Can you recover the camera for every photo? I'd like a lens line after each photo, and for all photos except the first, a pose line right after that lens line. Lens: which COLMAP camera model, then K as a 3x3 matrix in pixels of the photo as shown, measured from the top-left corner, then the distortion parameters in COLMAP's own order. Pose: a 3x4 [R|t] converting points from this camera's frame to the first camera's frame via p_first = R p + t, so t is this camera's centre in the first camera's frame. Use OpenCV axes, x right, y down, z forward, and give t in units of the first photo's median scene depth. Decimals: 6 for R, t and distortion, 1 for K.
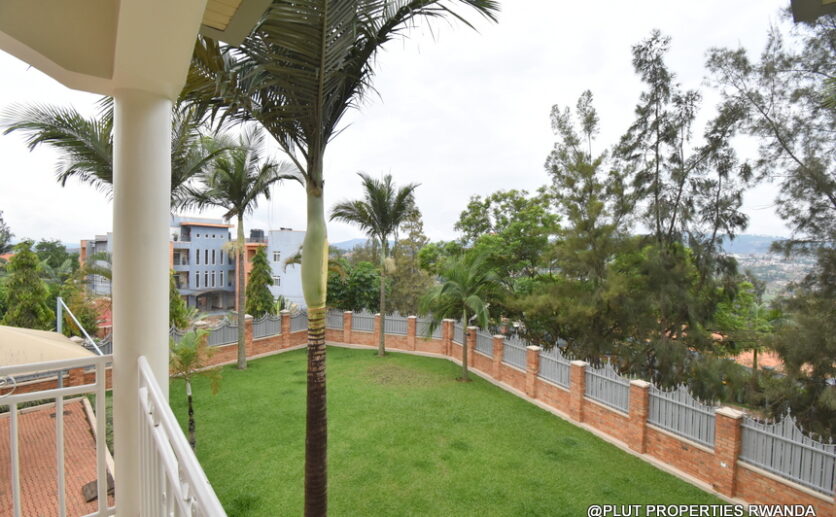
lens RADIAL K [[369.0, 0, 414.9], [0, 369.0, 260.0], [0, 0, 1]] dist [0.028055, -0.029058]
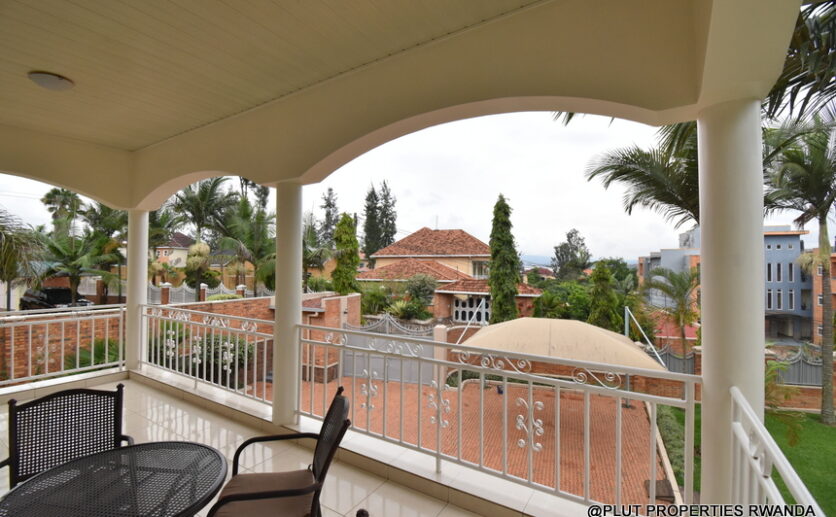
lens RADIAL K [[369.0, 0, 414.9], [0, 369.0, 260.0], [0, 0, 1]] dist [0.028055, -0.029058]
pose [[0.290933, -0.027571, -0.956346, -0.009368], [-0.010943, 0.999423, -0.032142, -0.001936], [0.956681, 0.019816, 0.290464, -0.003311]]
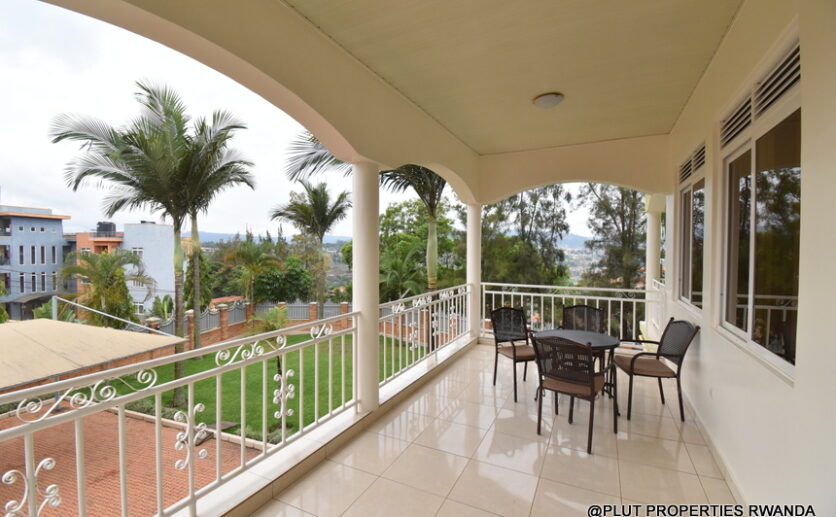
lens RADIAL K [[369.0, 0, 414.9], [0, 369.0, 260.0], [0, 0, 1]] dist [0.028055, -0.029058]
pose [[0.926169, -0.019676, 0.376594, -0.334233], [0.013742, 0.999736, 0.018435, -0.002901], [-0.376858, -0.011899, 0.926195, -0.246484]]
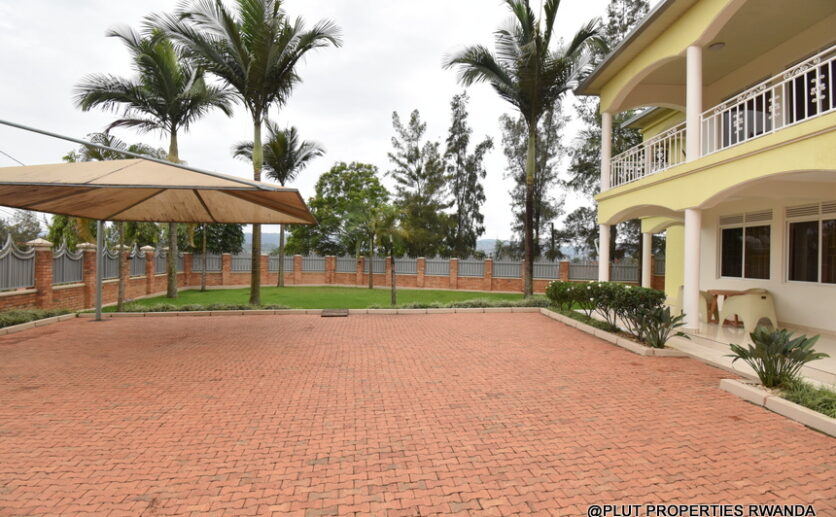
lens RADIAL K [[366.0, 0, 418.0], [0, 366.0, 258.5], [0, 0, 1]] dist [-0.021753, -0.000032]
pose [[0.650237, -0.002282, 0.759728, -0.874084], [-0.001647, 0.999989, 0.004413, 0.218520], [-0.759730, -0.004120, 0.650226, -0.044985]]
